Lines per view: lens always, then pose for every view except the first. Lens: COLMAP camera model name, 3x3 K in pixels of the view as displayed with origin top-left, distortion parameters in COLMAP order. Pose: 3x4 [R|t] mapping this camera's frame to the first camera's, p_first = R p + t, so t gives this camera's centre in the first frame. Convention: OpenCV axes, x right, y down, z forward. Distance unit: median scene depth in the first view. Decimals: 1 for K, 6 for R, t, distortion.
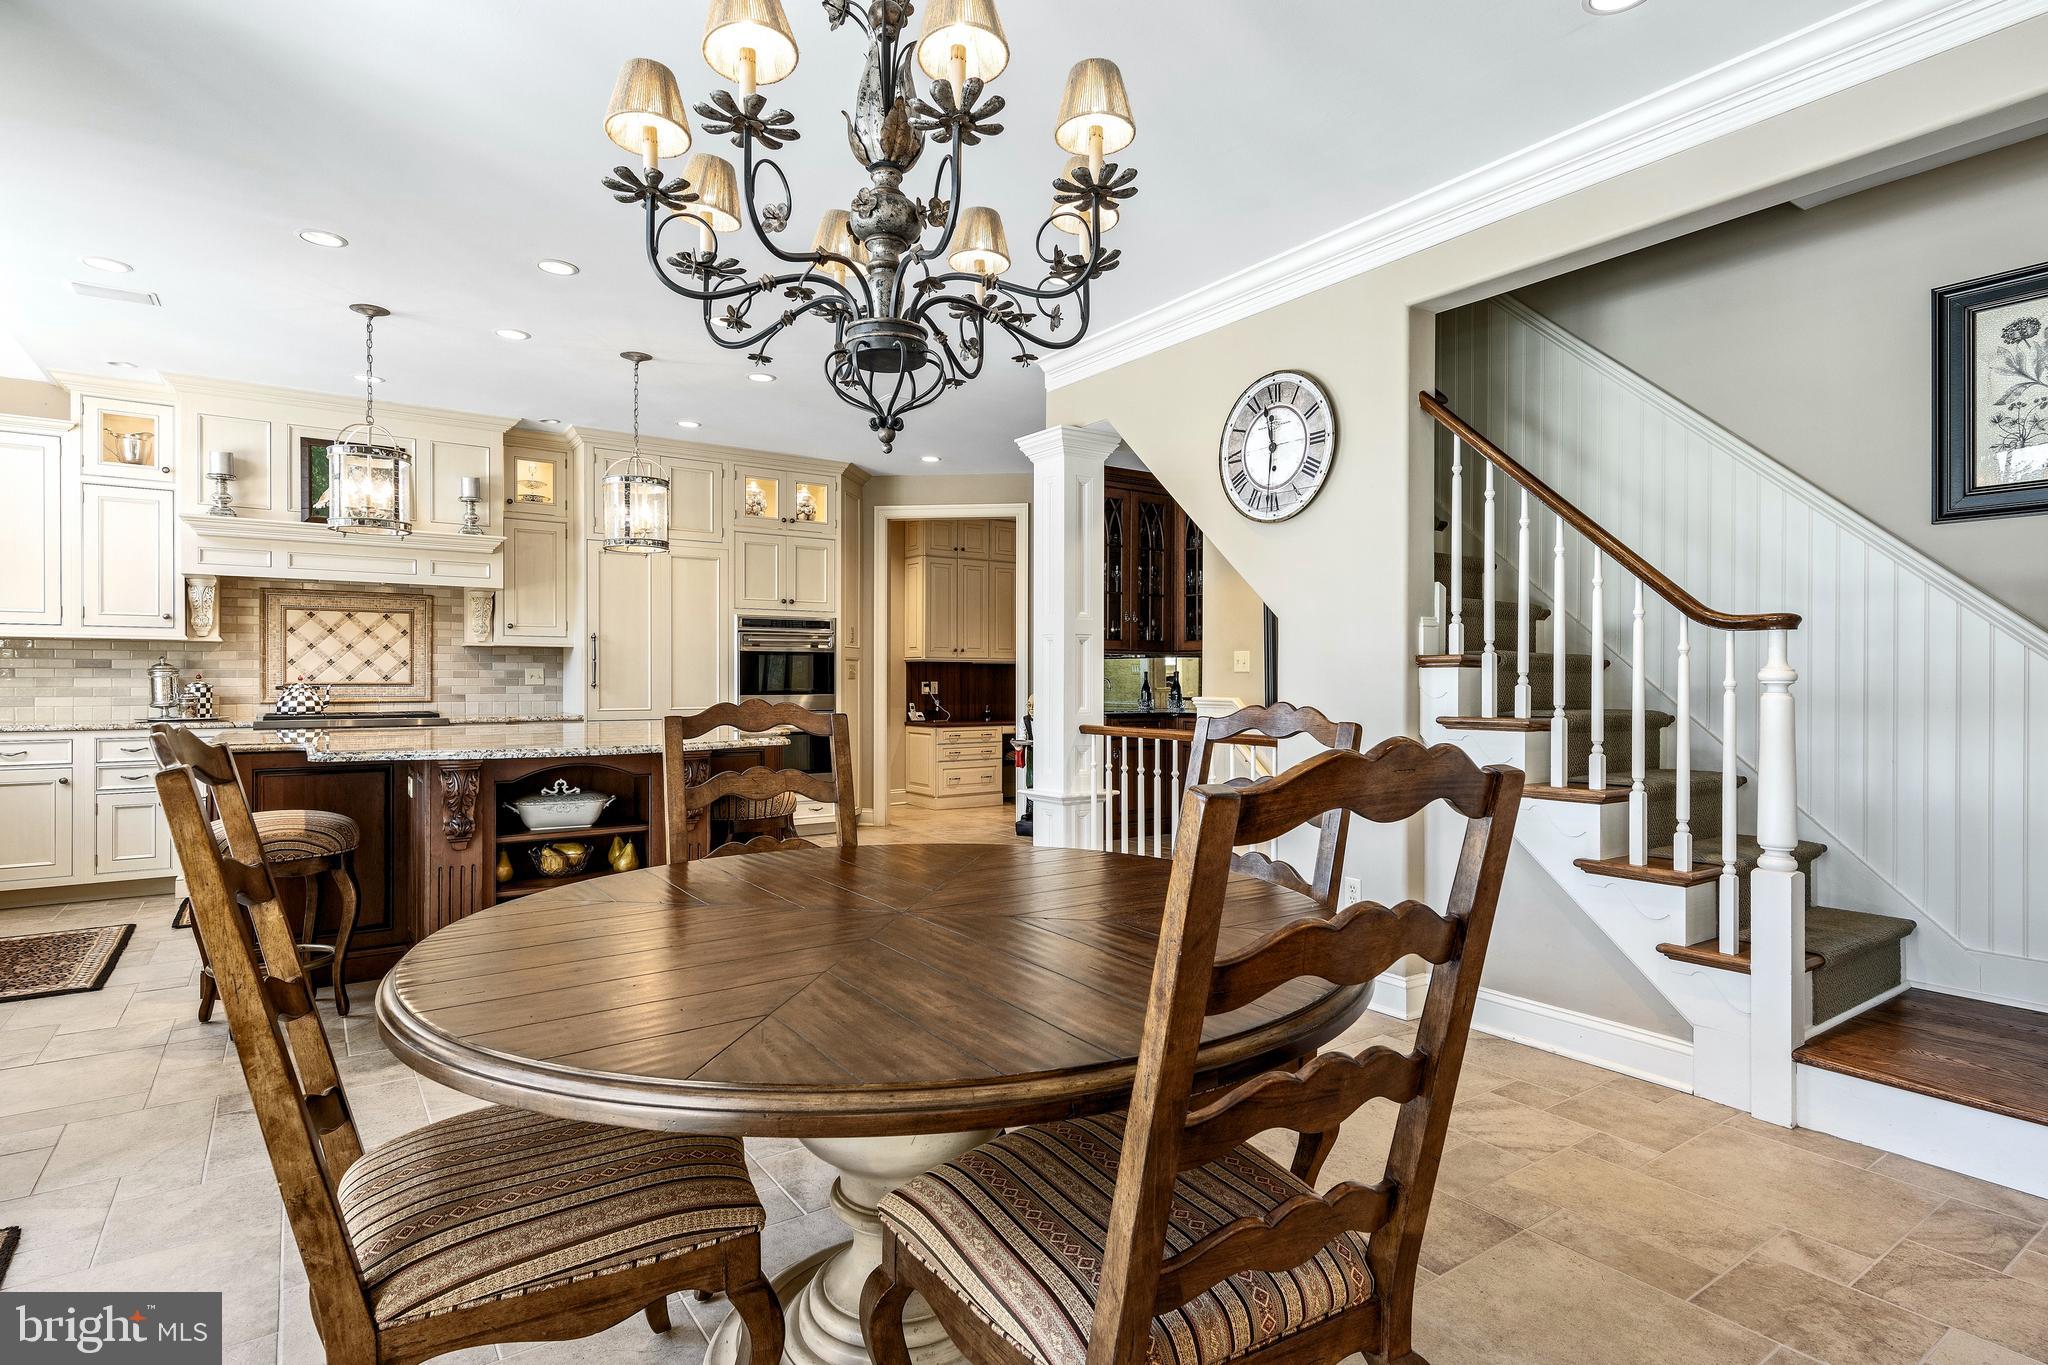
lens RADIAL K [[1064.5, 0, 1038.2], [0, 1064.5, 683.5], [0, 0, 1]] dist [0.033666, 0.000408]
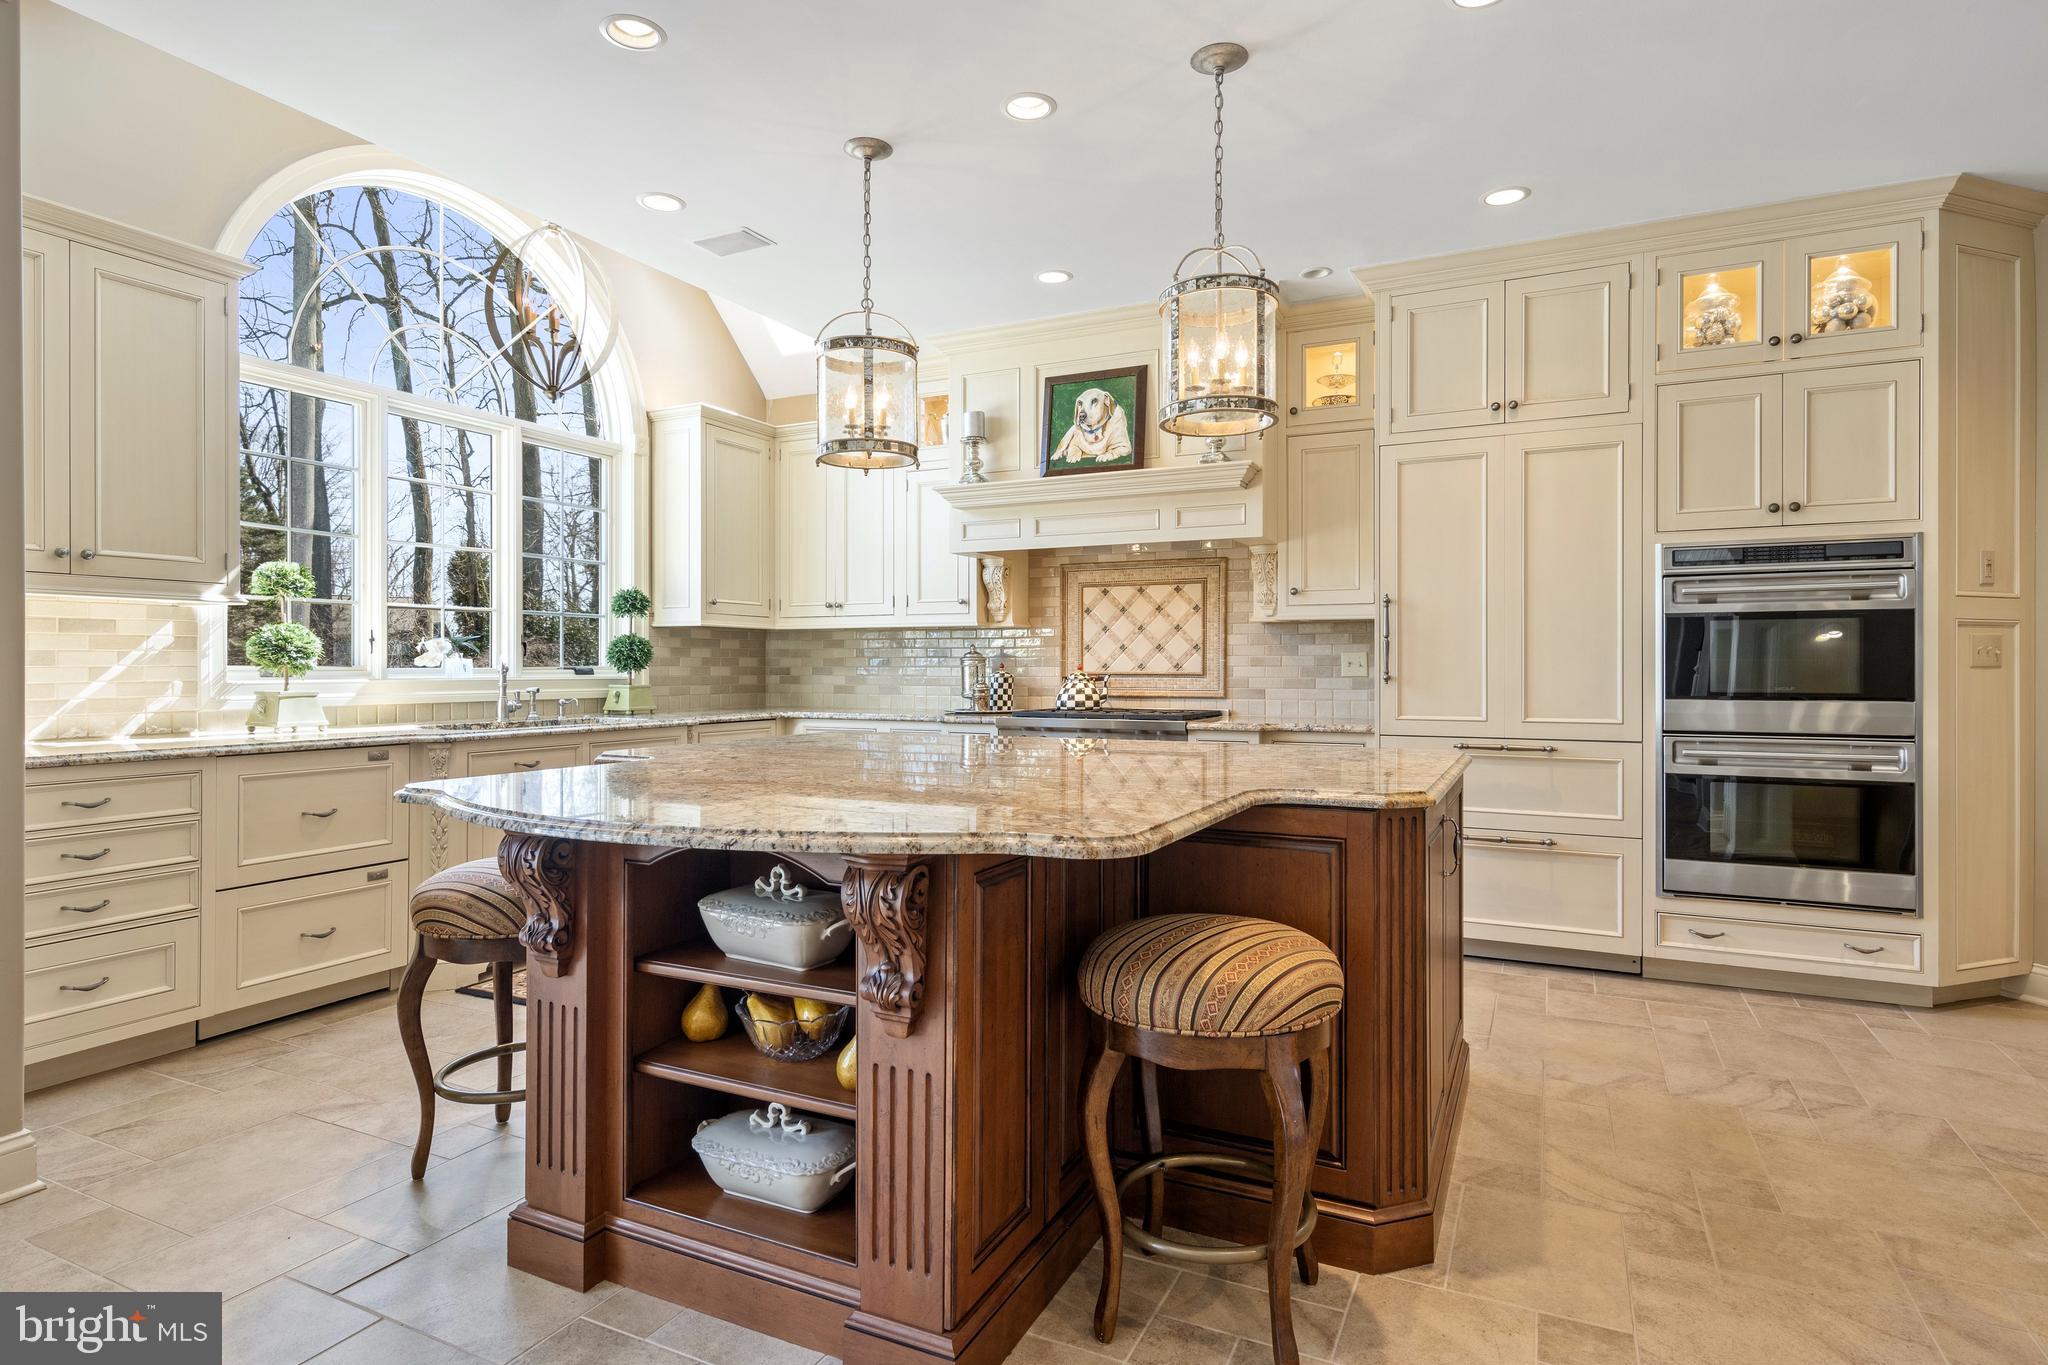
lens RADIAL K [[1111.8, 0, 1011.9], [0, 1111.8, 667.2], [0, 0, 1]] dist [0.023082, 0.000412]
pose [[0.476028, 0.001107, -0.879429, 0.053137], [-0.001928, 0.999998, 0.000215, -0.004827], [0.879428, 0.001593, 0.476029, 0.514762]]
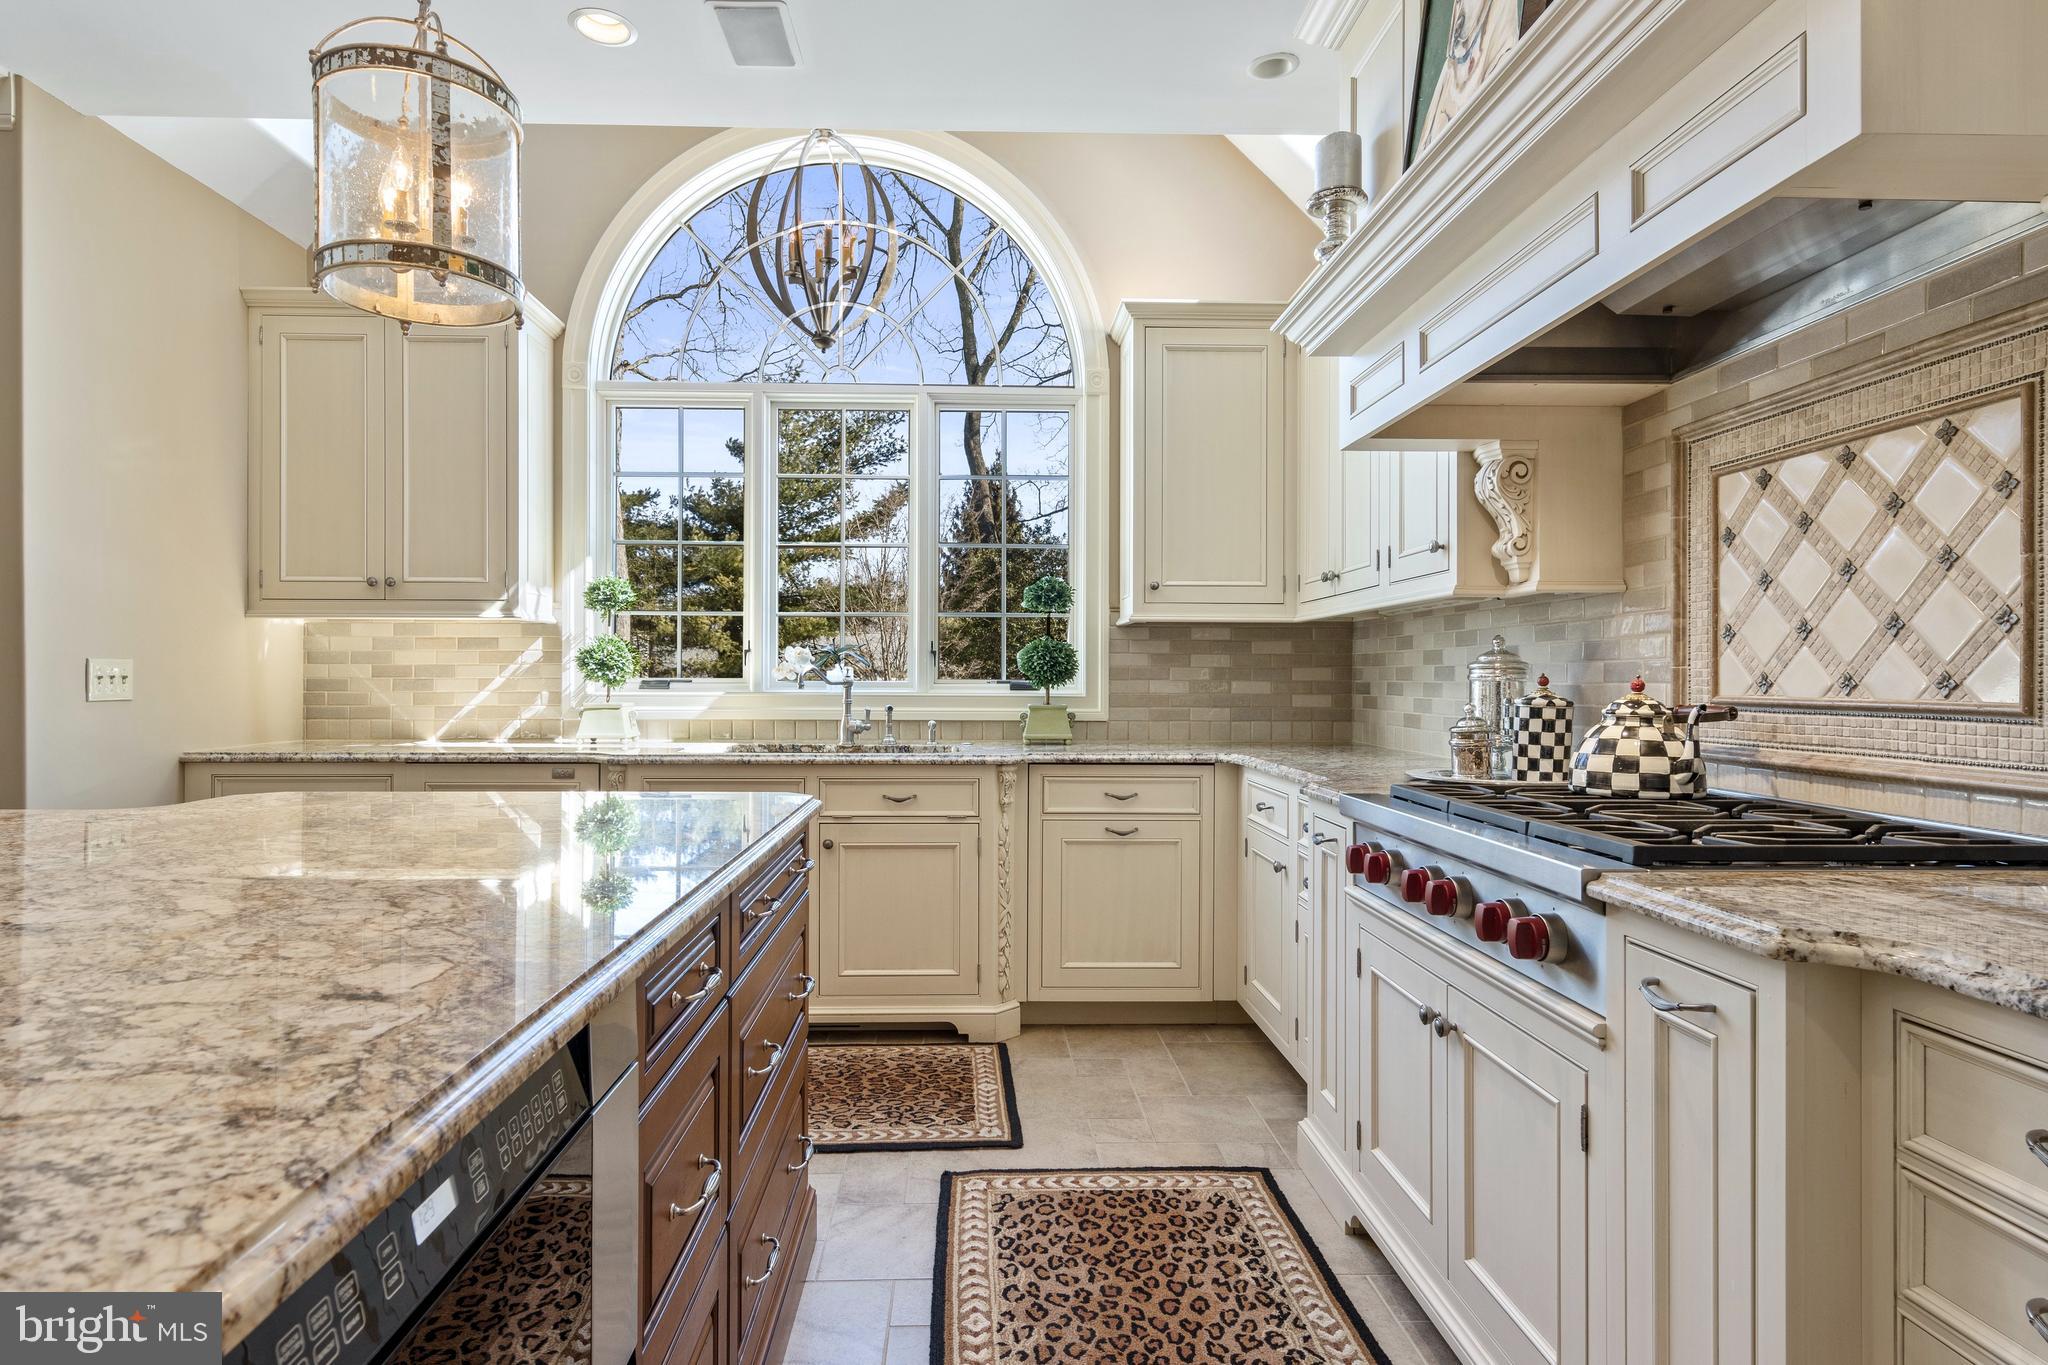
lens RADIAL K [[1111.8, 0, 1009.4], [0, 1111.8, 684.7], [0, 0, 1]] dist [0.023082, 0.000412]
pose [[-0.557481, 0.003176, -0.830184, -0.282324], [-0.004404, 0.999967, 0.006783, -0.006135], [0.830178, 0.007437, -0.557449, 0.982174]]
